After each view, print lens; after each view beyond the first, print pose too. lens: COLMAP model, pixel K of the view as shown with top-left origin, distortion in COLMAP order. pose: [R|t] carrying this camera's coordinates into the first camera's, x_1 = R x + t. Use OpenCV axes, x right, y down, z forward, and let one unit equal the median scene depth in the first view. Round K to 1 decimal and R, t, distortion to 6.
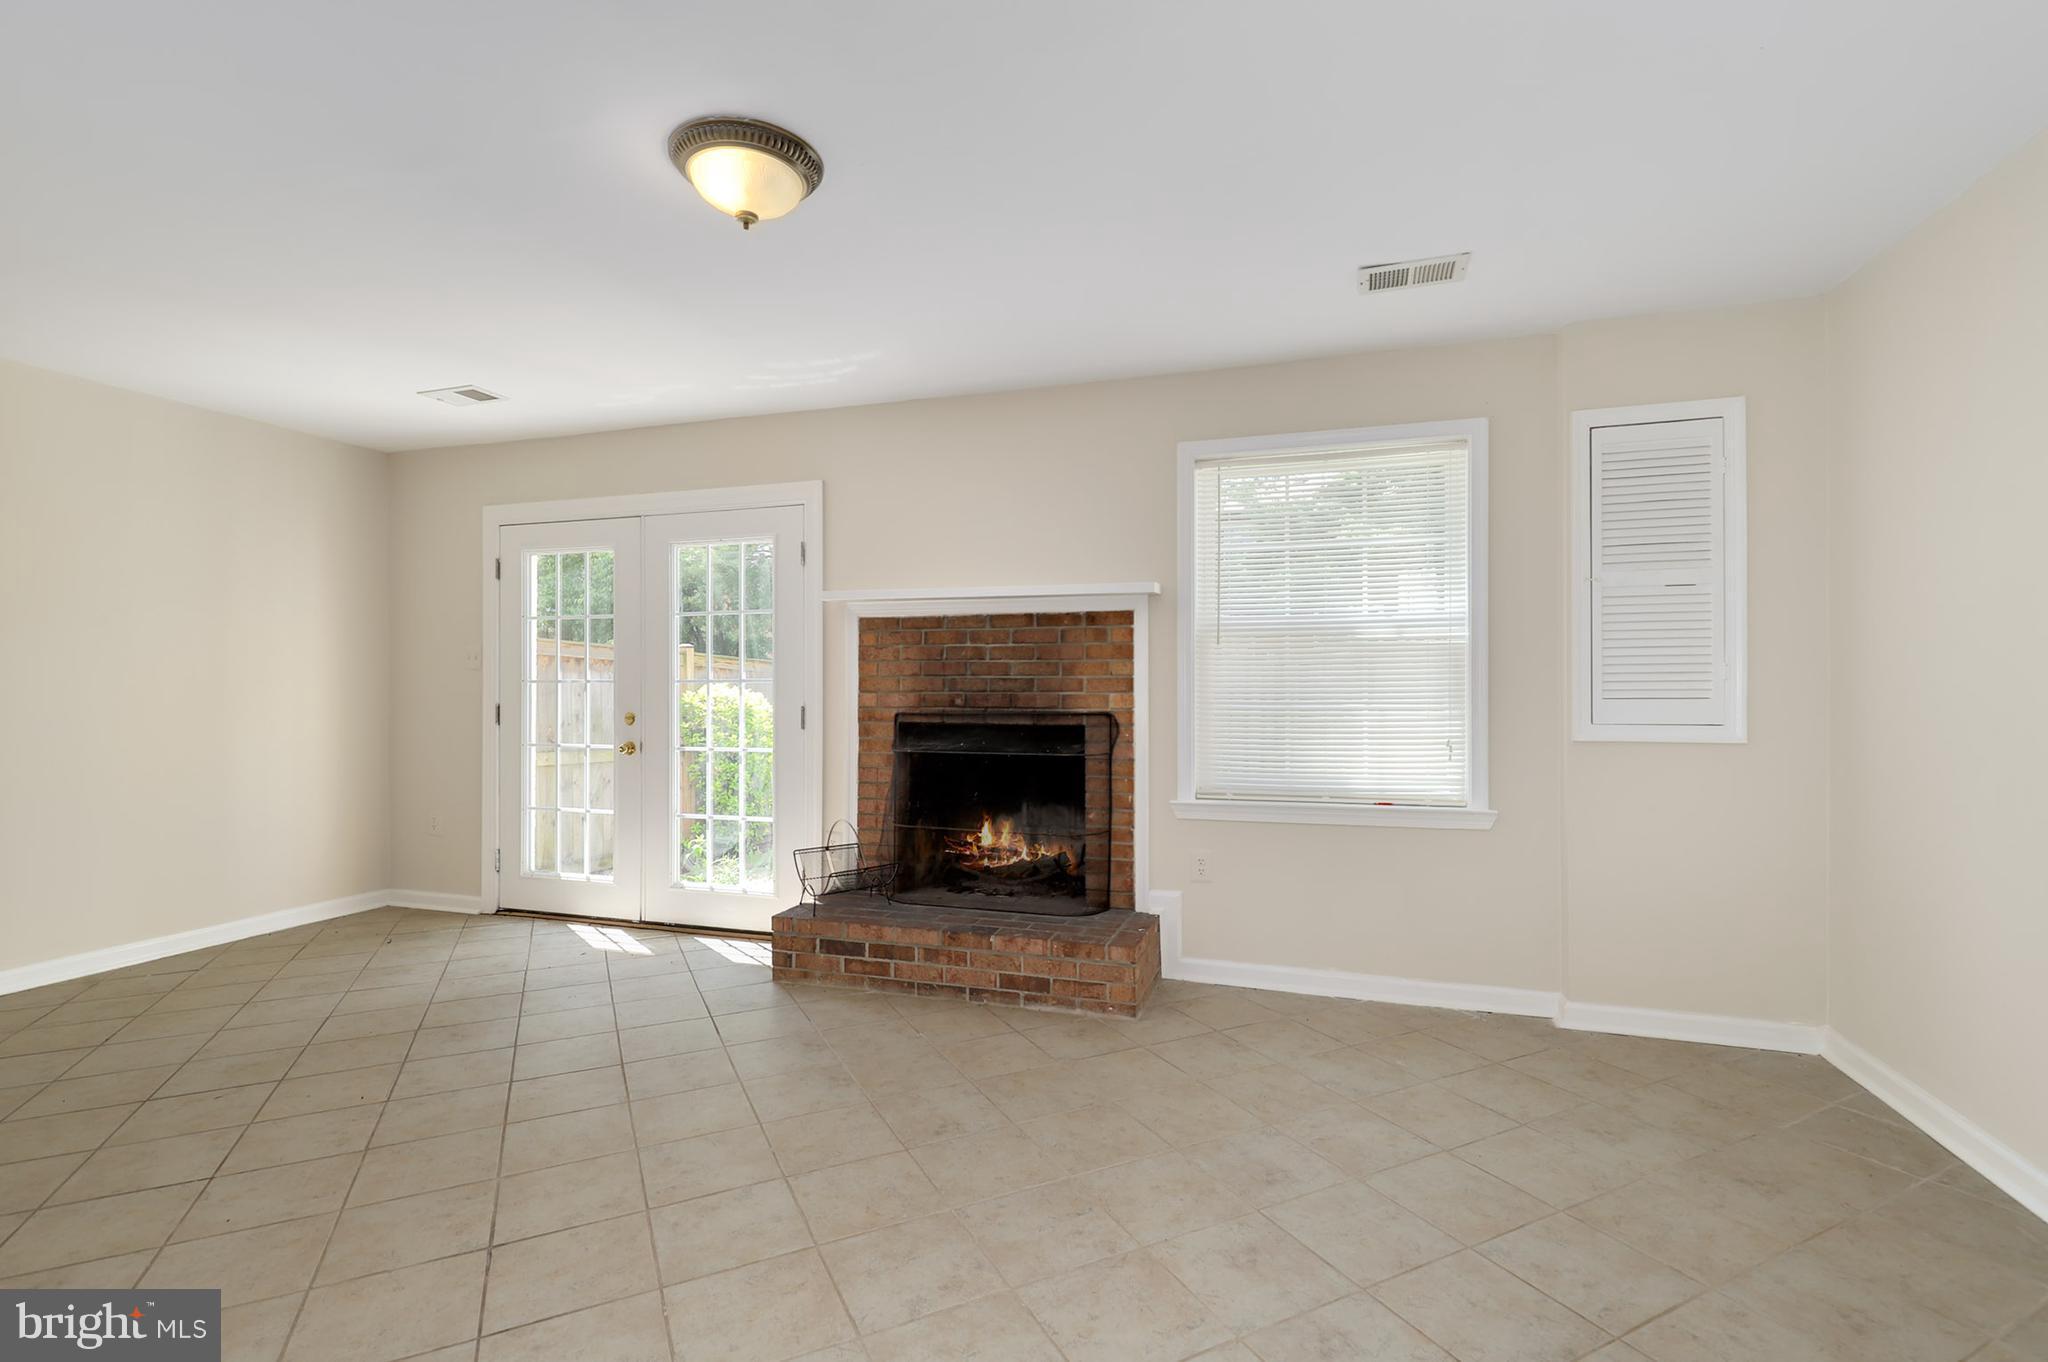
lens RADIAL K [[920.2, 0, 1023.4], [0, 920.2, 693.3], [0, 0, 1]] dist [0.001871, 0.000013]
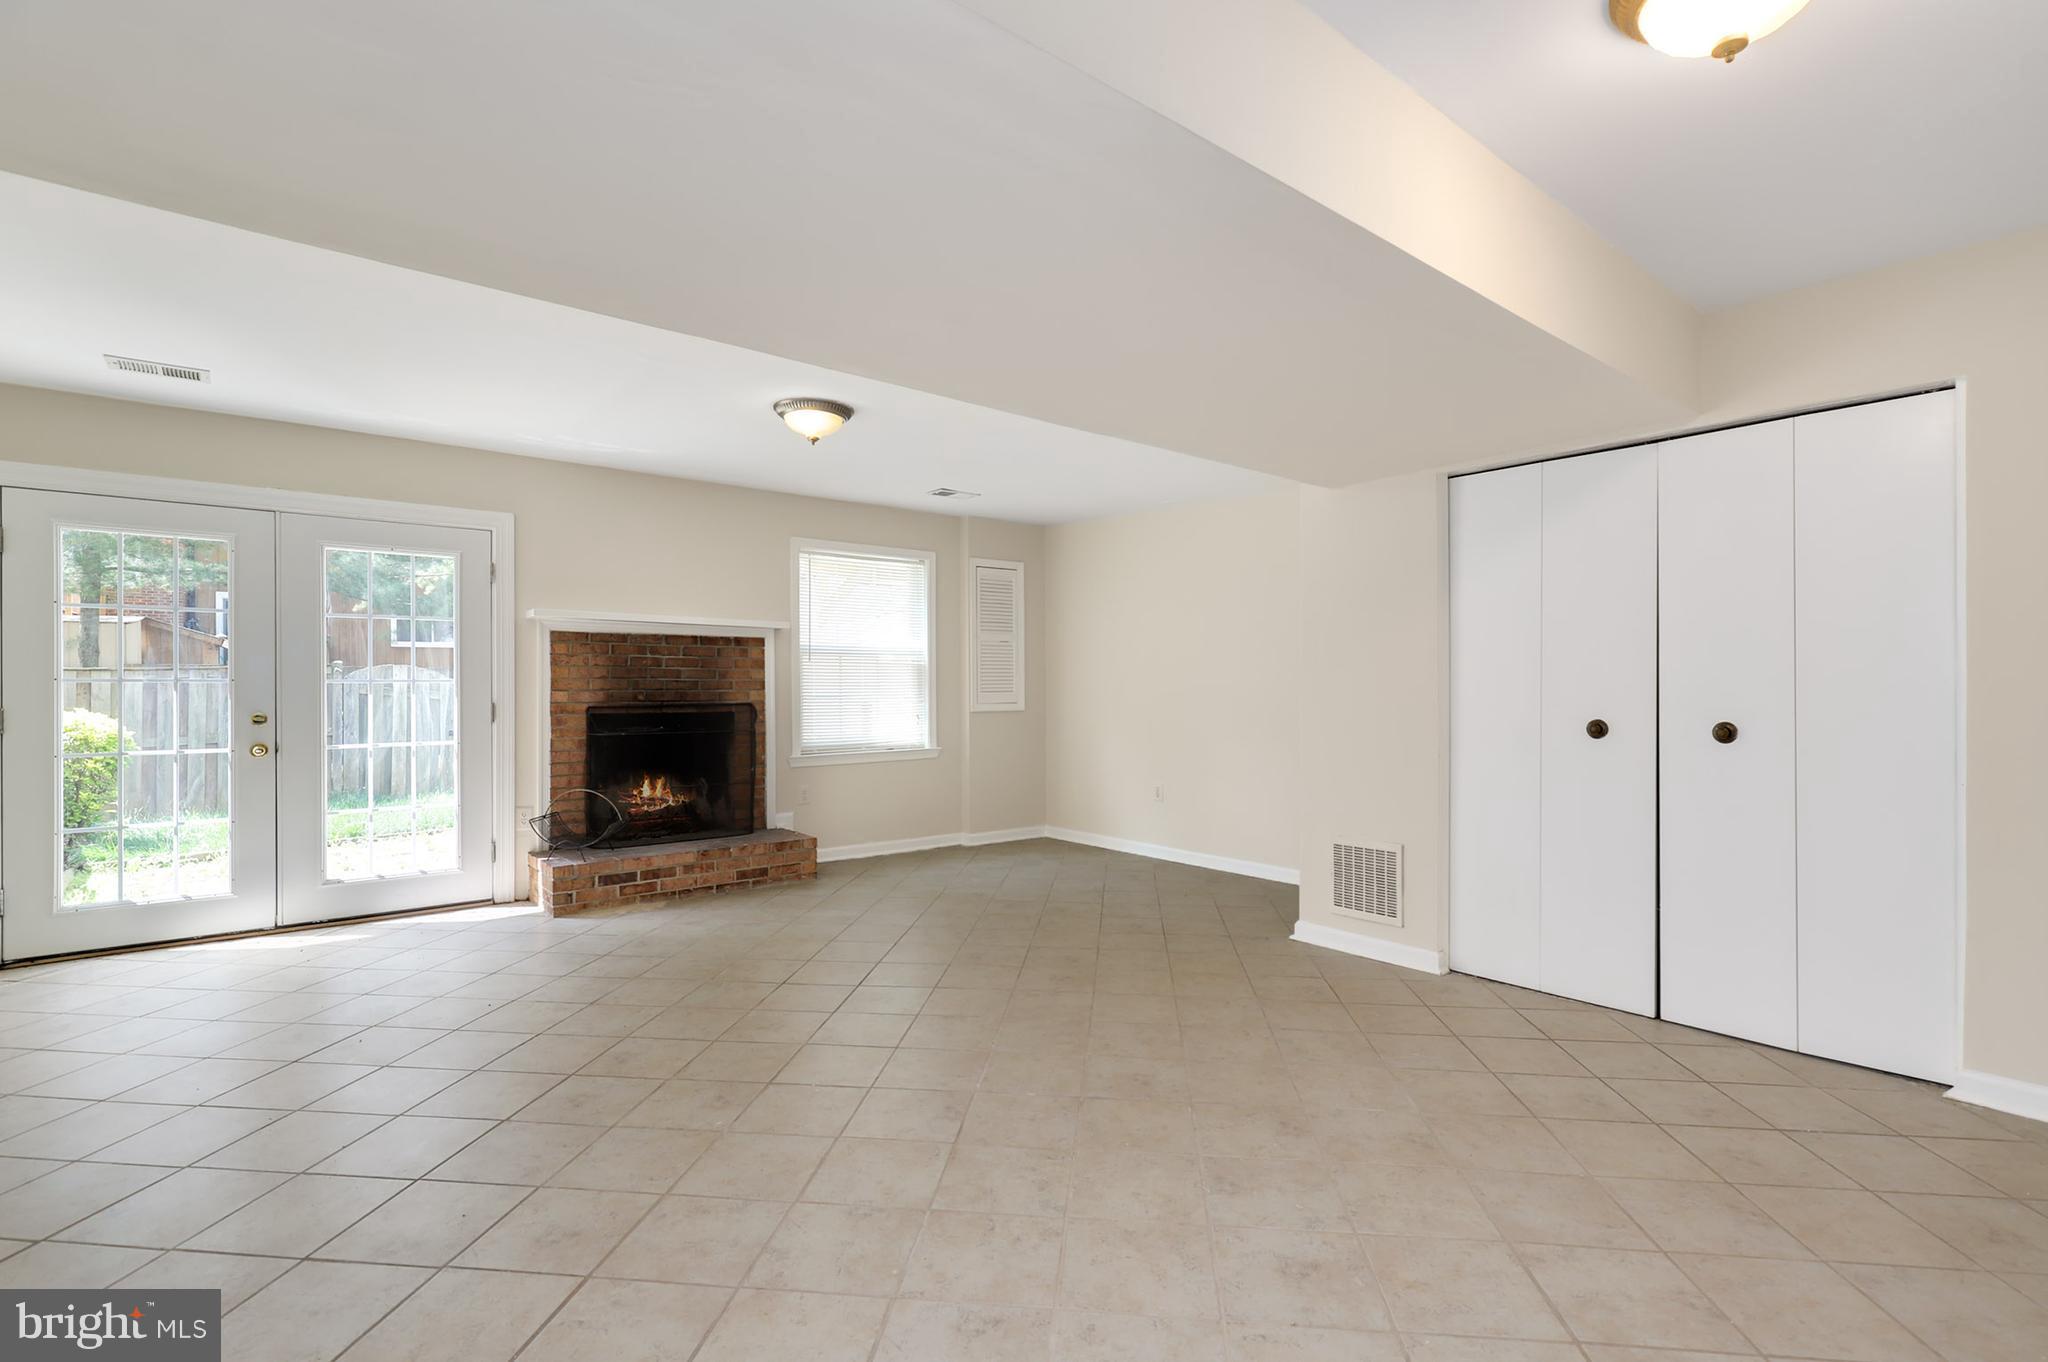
lens RADIAL K [[920.2, 0, 1024.6], [0, 920.2, 682.0], [0, 0, 1]] dist [0.001871, 0.000013]
pose [[0.553835, 0.003161, 0.832620, -0.930717], [0.005046, 0.999962, -0.007153, -0.001125], [-0.832611, 0.008163, 0.553798, -0.237684]]
